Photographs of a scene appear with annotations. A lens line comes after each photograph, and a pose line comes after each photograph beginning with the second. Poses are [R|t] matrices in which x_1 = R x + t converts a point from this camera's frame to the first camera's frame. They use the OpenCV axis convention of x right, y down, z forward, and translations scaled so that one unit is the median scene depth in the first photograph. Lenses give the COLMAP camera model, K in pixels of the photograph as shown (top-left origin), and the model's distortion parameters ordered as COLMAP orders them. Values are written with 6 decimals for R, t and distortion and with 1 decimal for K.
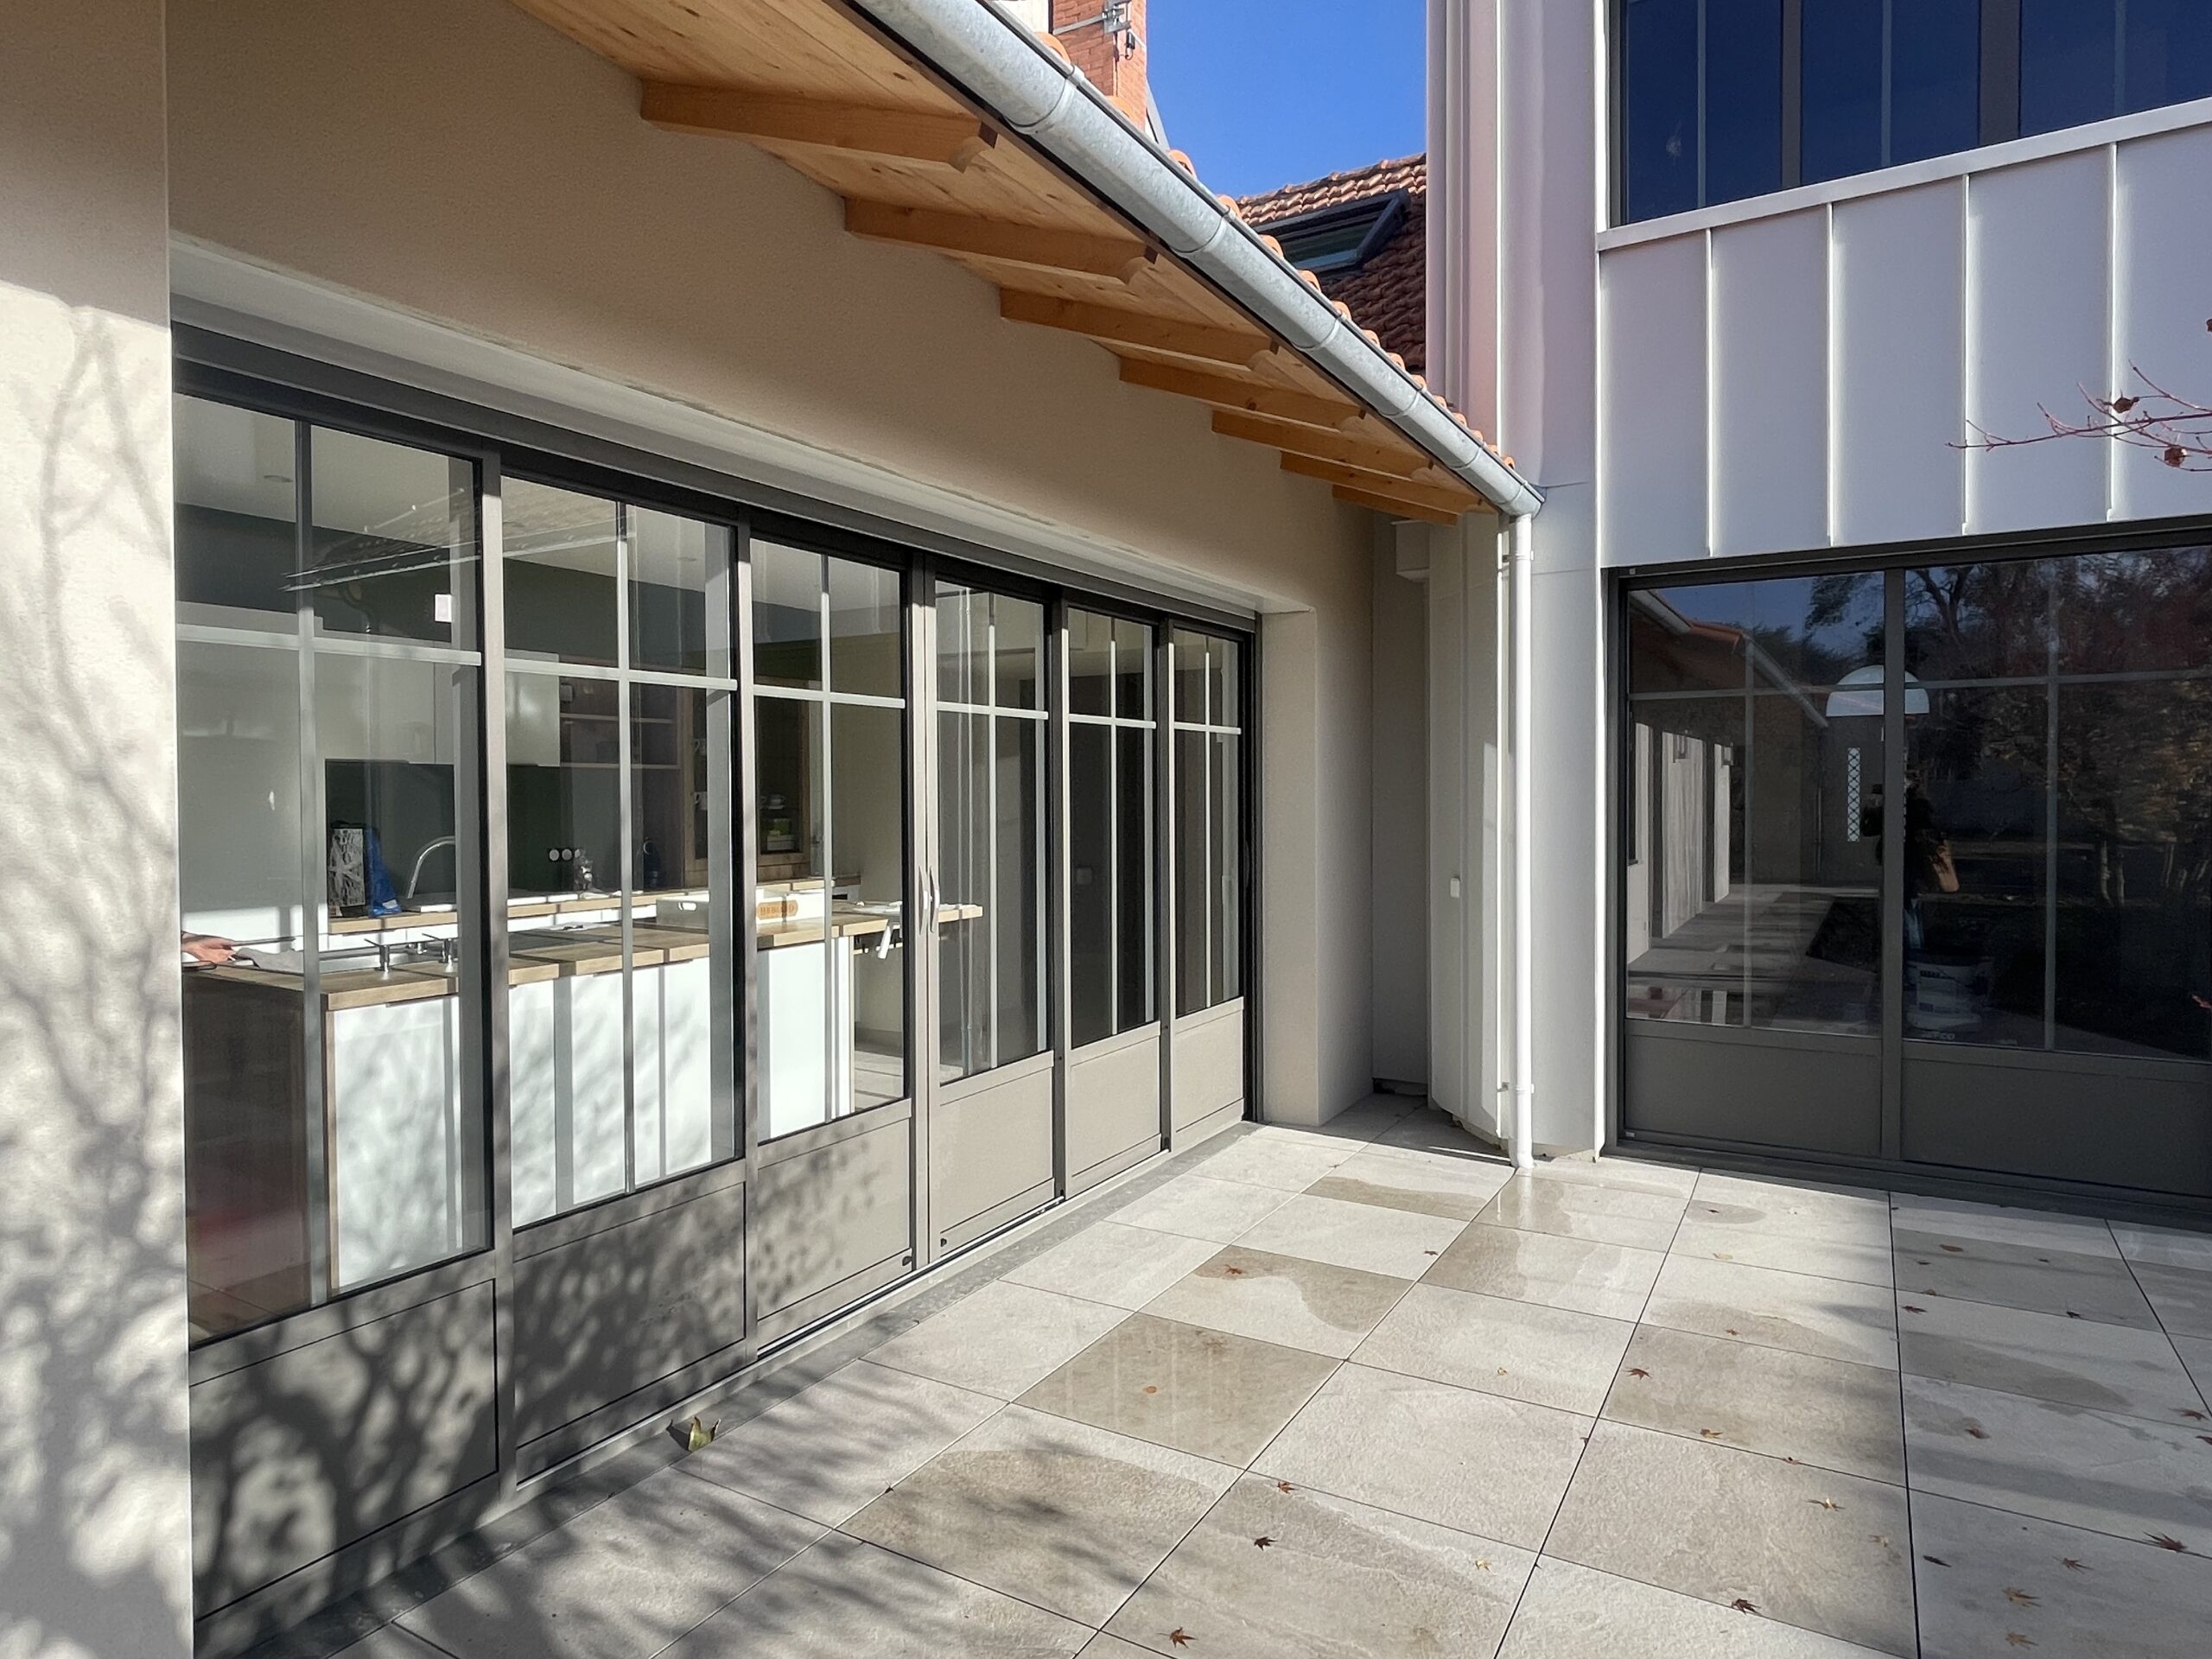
lens RADIAL K [[1272.1, 0, 1094.2], [0, 1272.1, 825.0], [0, 0, 1]] dist [-0.009542, -0.001116]
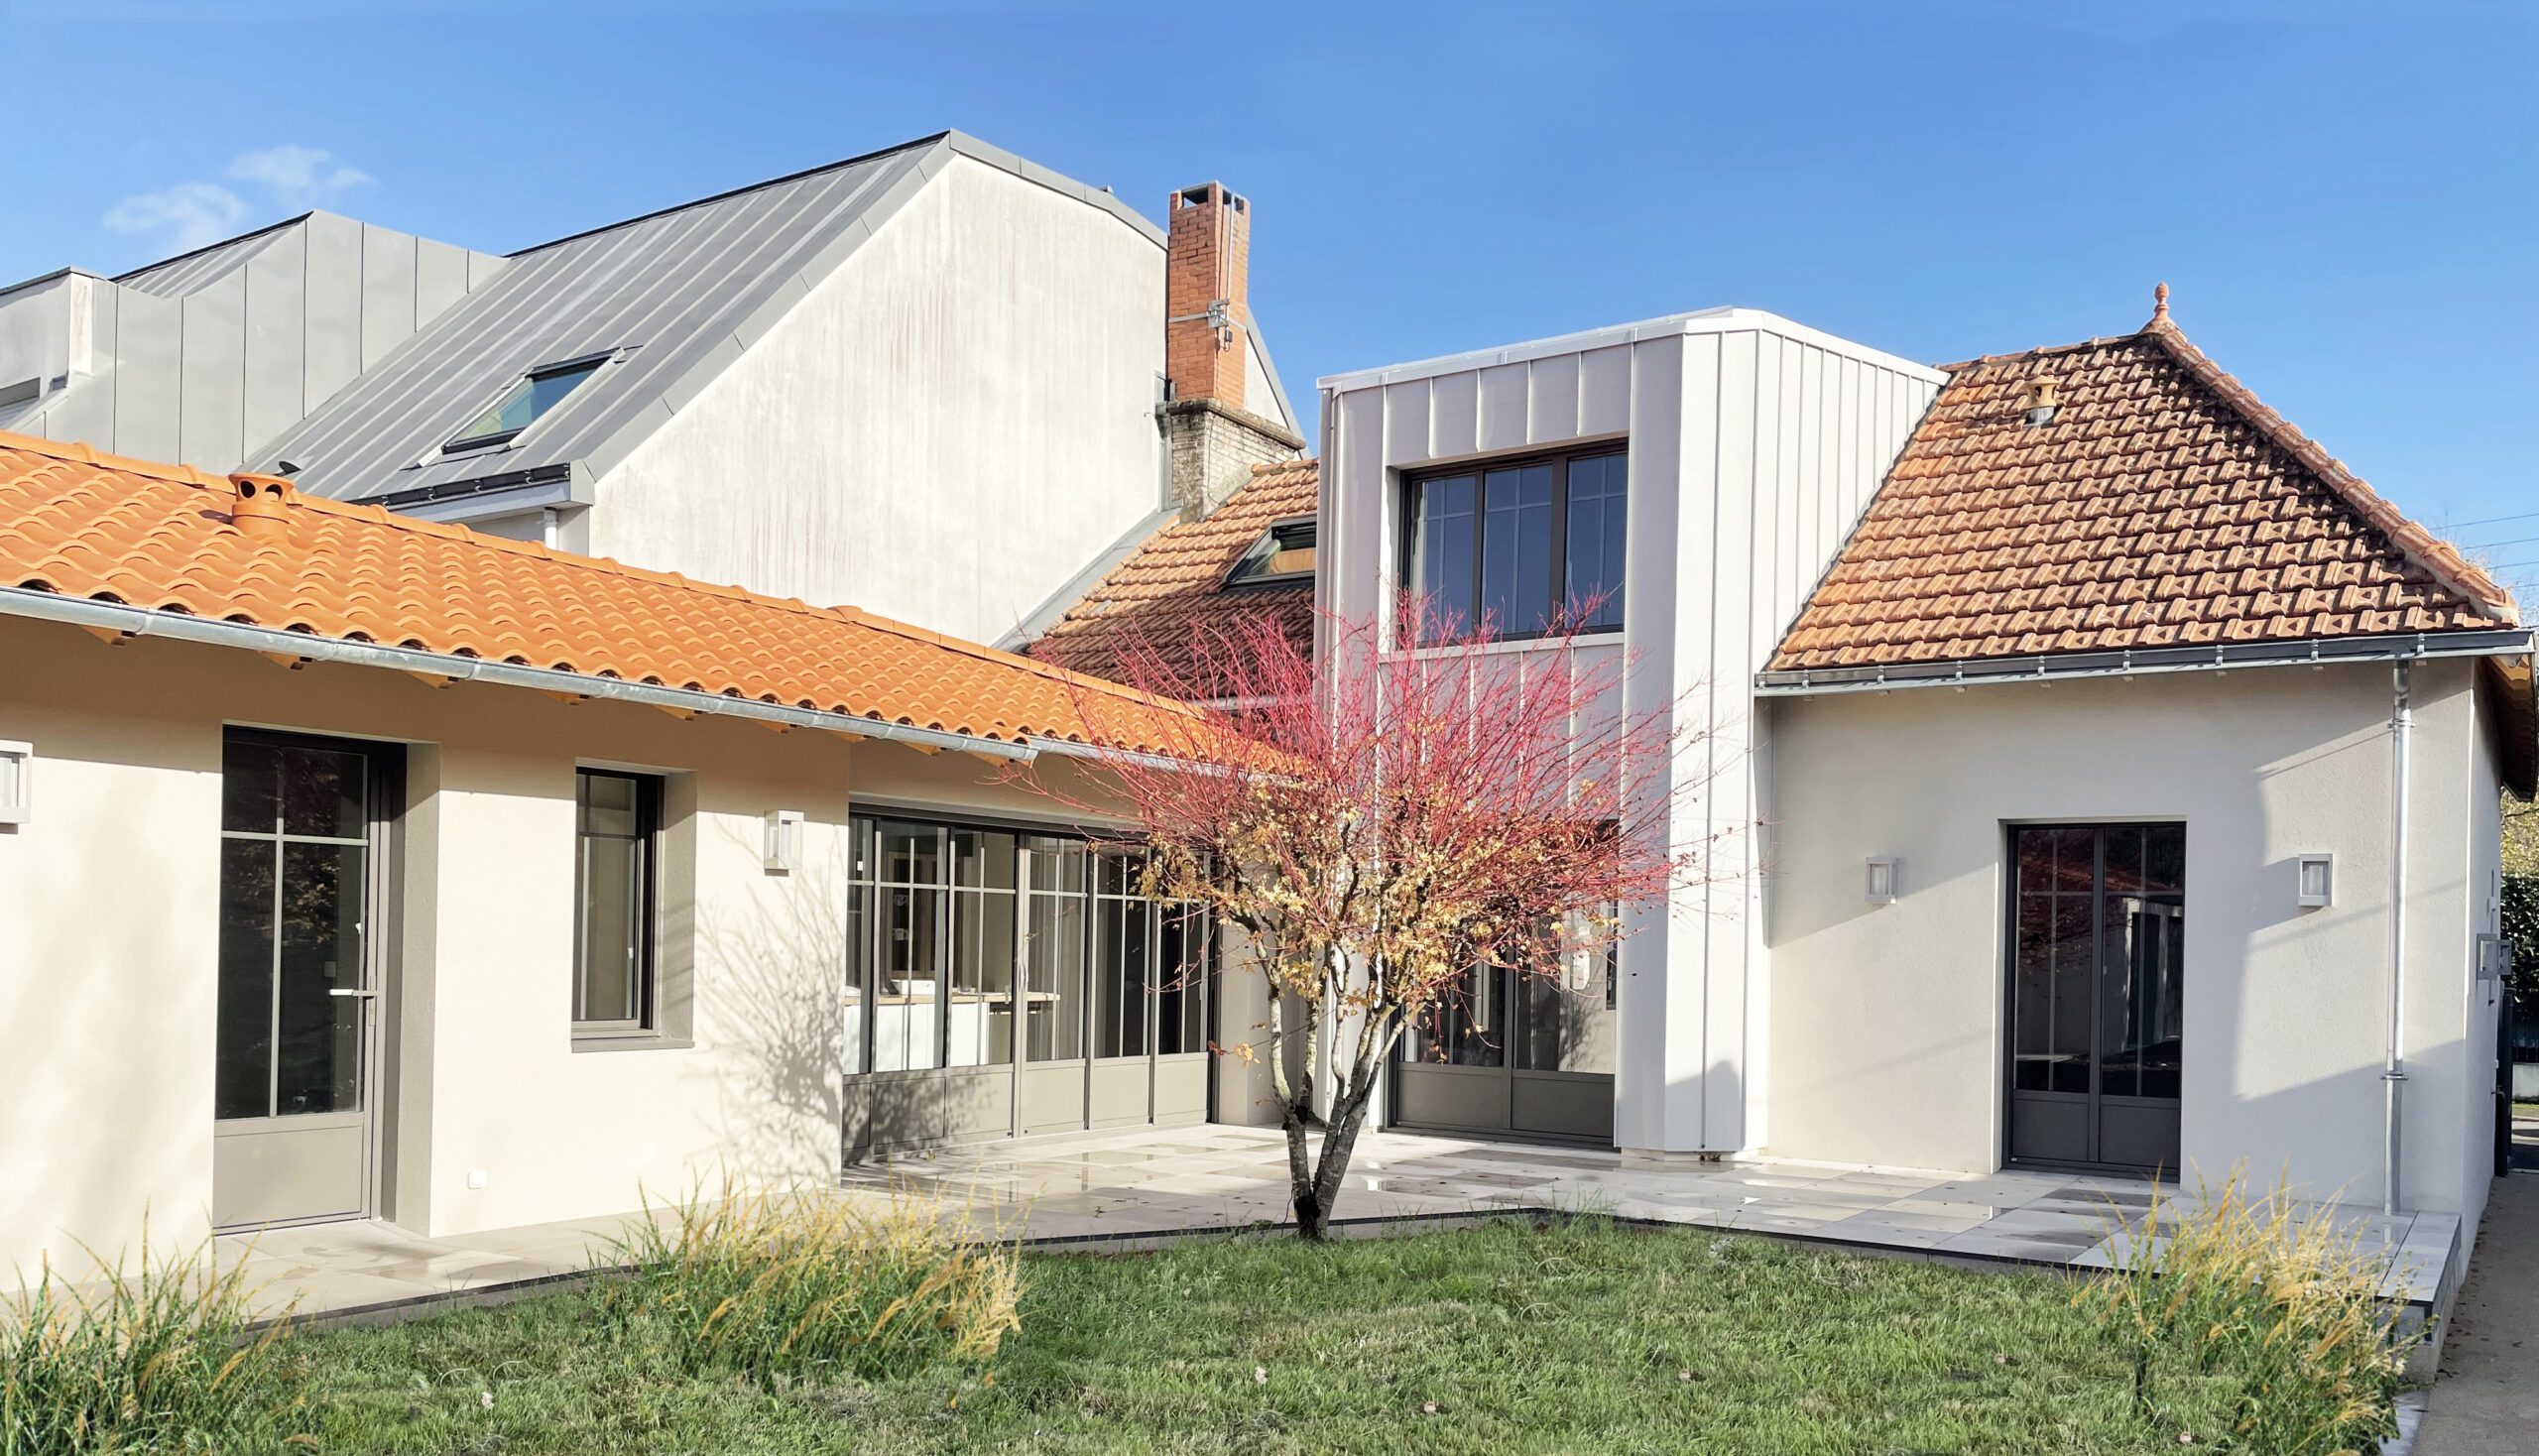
lens RADIAL K [[1901.7, 0, 1344.2], [0, 1901.7, 904.5], [0, 0, 1]] dist [0.003149, -0.006395]
pose [[0.999577, 0.027738, -0.008759, 0.572074], [-0.028094, 0.998657, -0.043540, 0.073120], [0.007540, 0.043768, 0.999013, -2.913720]]
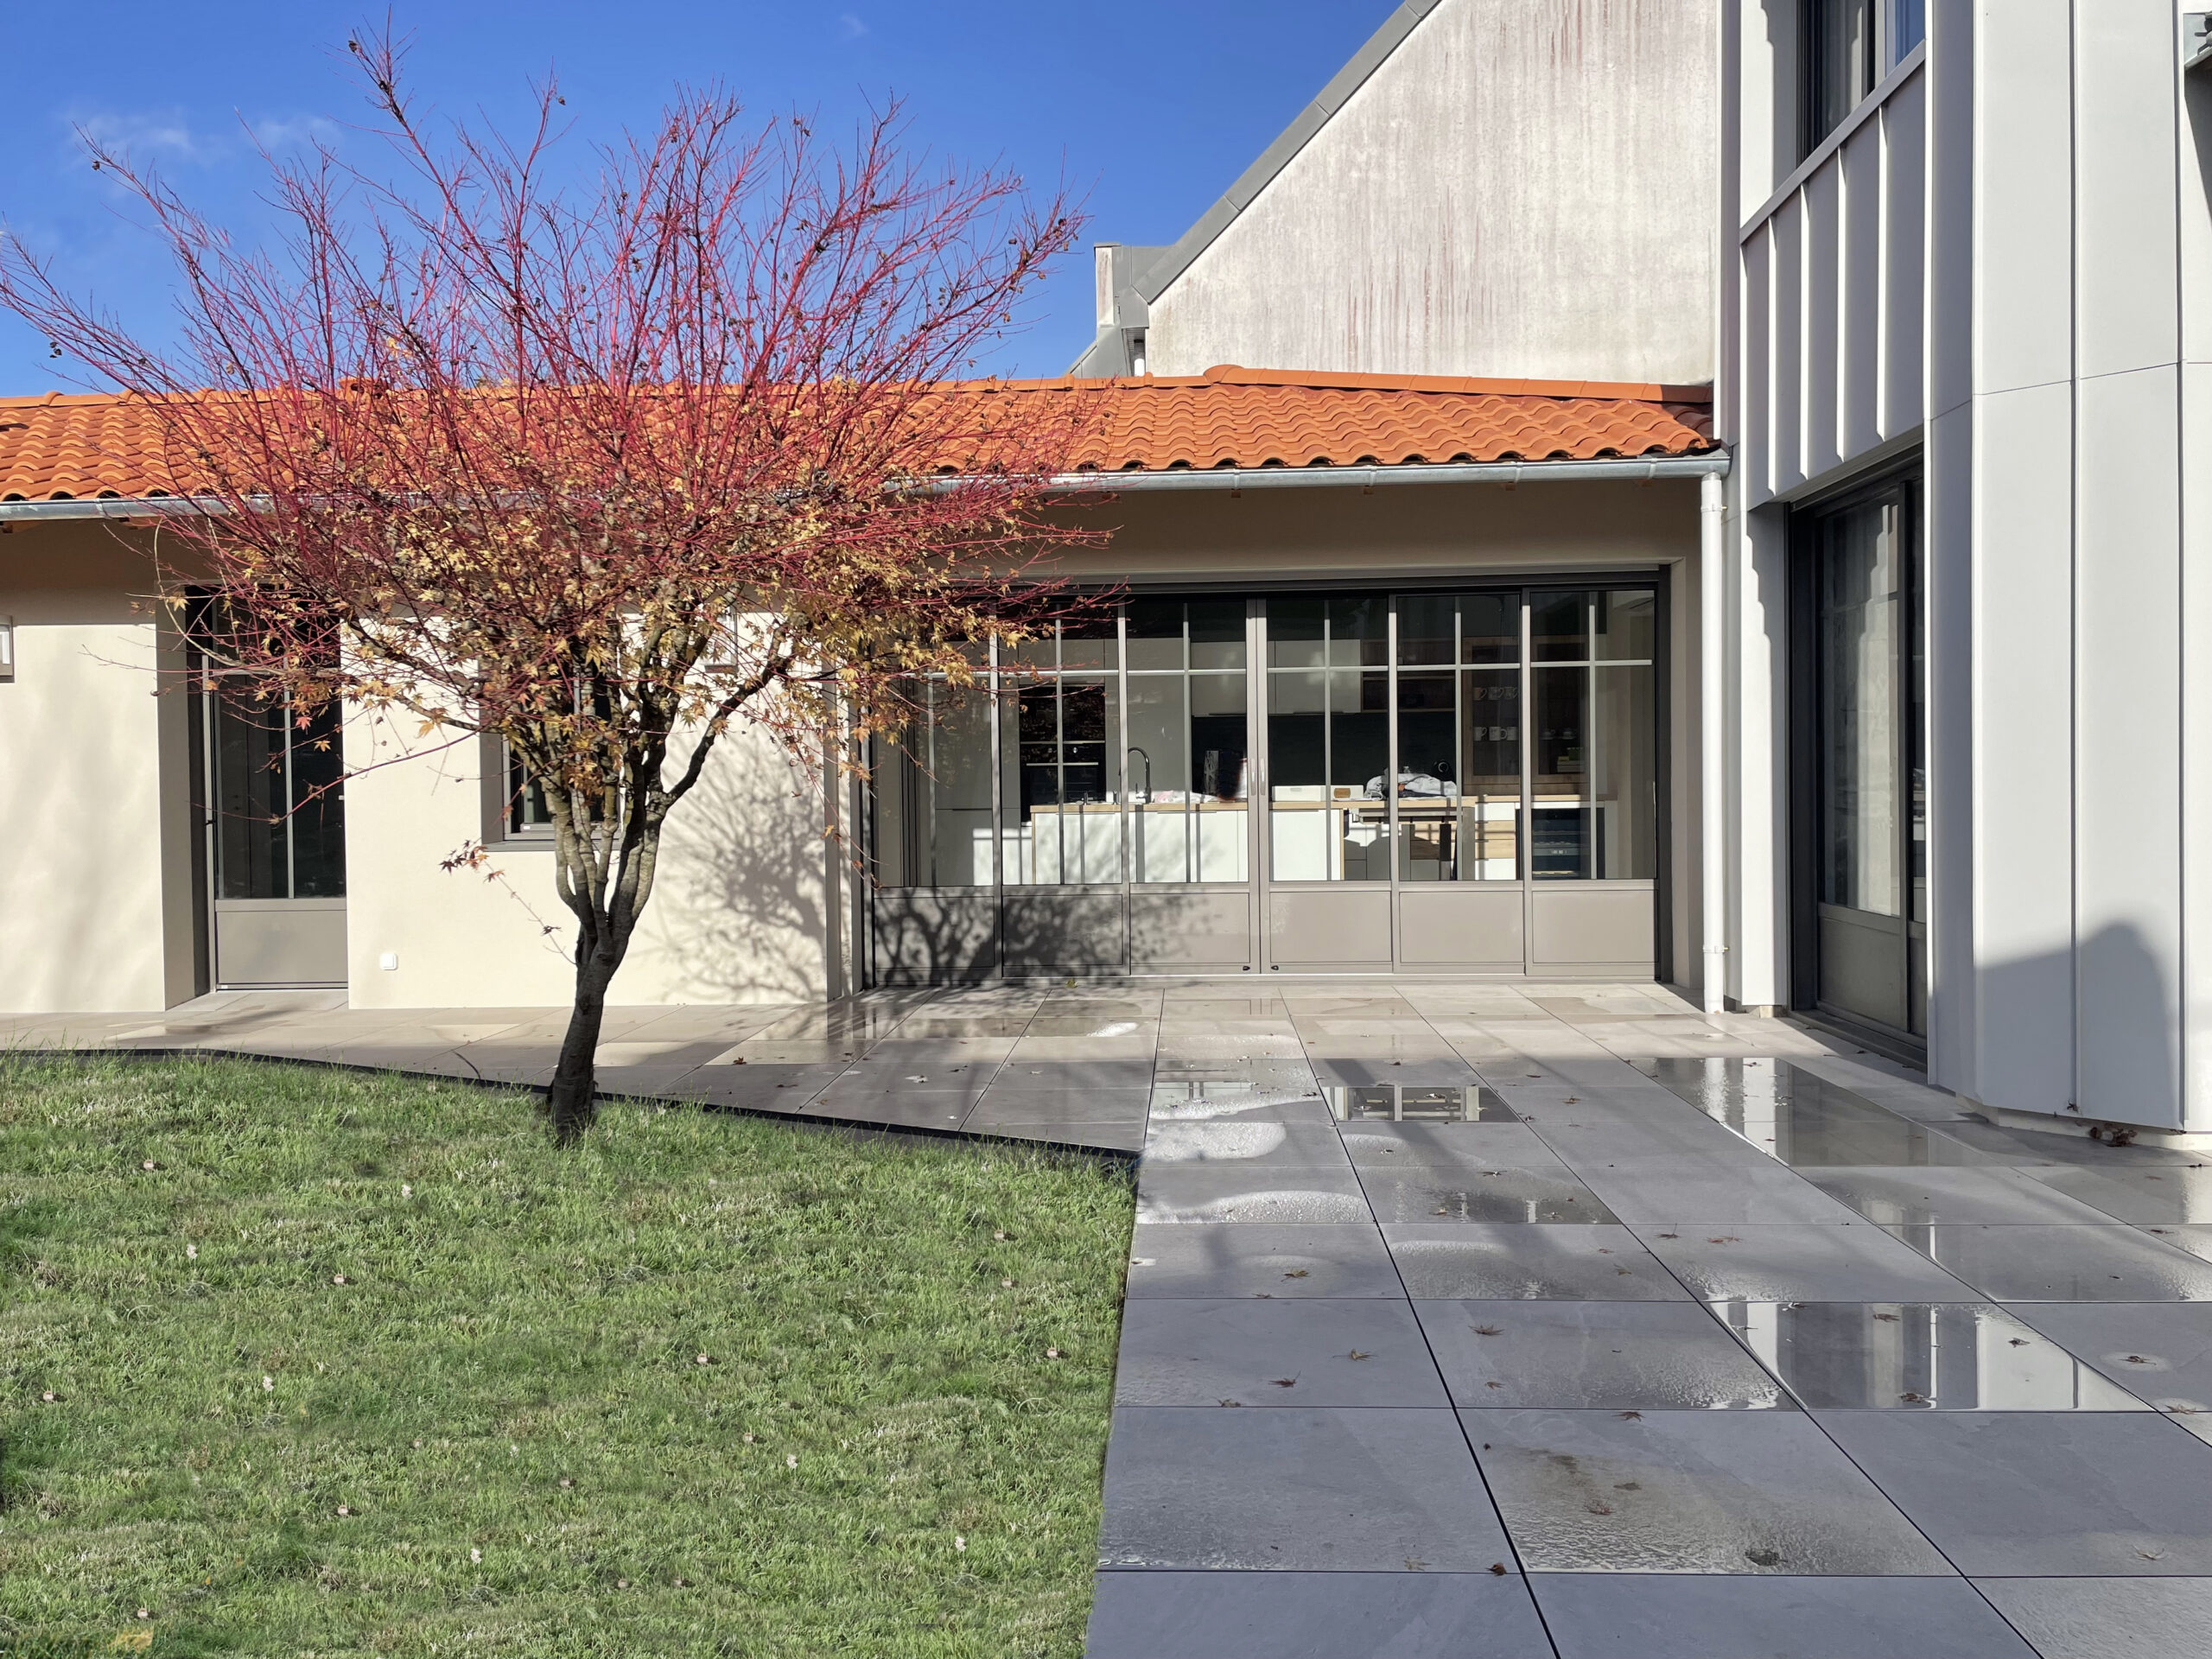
lens RADIAL K [[1664.1, 0, 1109.1], [0, 1664.1, 811.5], [0, 0, 1]] dist [0.015675, -0.001454]
pose [[0.471519, 0.016284, -0.881705, 2.287404], [-0.006819, 0.999867, 0.014819, 0.091455], [0.881829, -0.000975, 0.471568, -0.383513]]
